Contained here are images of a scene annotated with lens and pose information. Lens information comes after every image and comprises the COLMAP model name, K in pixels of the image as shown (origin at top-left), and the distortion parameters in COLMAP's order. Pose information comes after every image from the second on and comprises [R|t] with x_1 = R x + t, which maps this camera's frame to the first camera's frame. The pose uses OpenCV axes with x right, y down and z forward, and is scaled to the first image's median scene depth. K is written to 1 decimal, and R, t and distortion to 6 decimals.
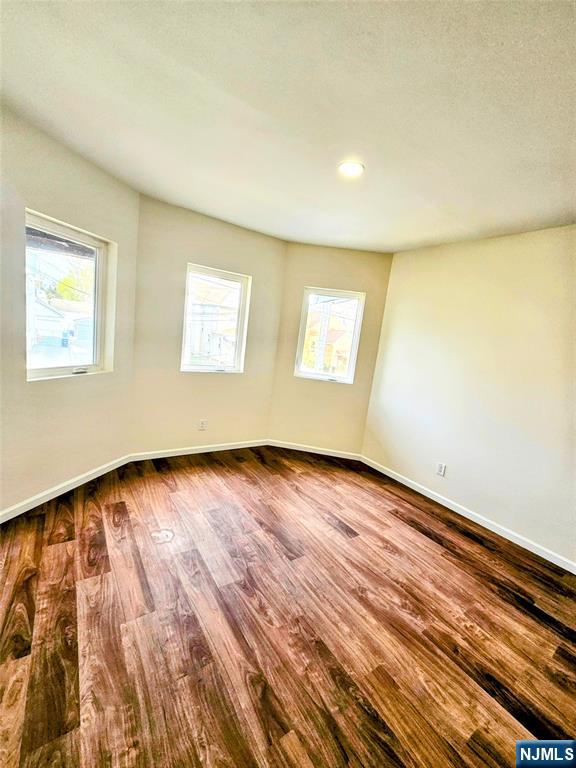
lens RADIAL K [[315.5, 0, 286.8], [0, 315.5, 381.9], [0, 0, 1]] dist [-0.001276, -0.000707]
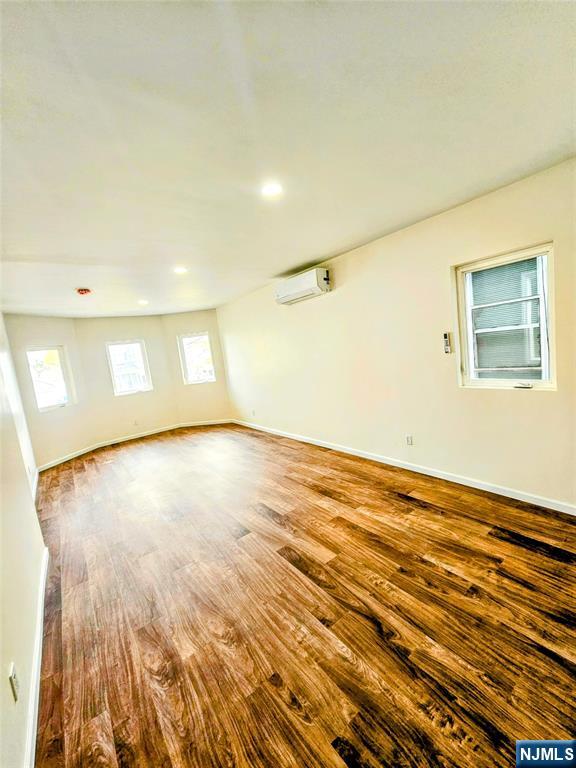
lens RADIAL K [[315.5, 0, 286.8], [0, 315.5, 381.9], [0, 0, 1]] dist [-0.001276, -0.000707]
pose [[0.969525, -0.244801, 0.009707, 1.058578], [0.244990, 0.968524, -0.044049, 0.341044], [0.001382, 0.045085, 0.998982, -1.440630]]
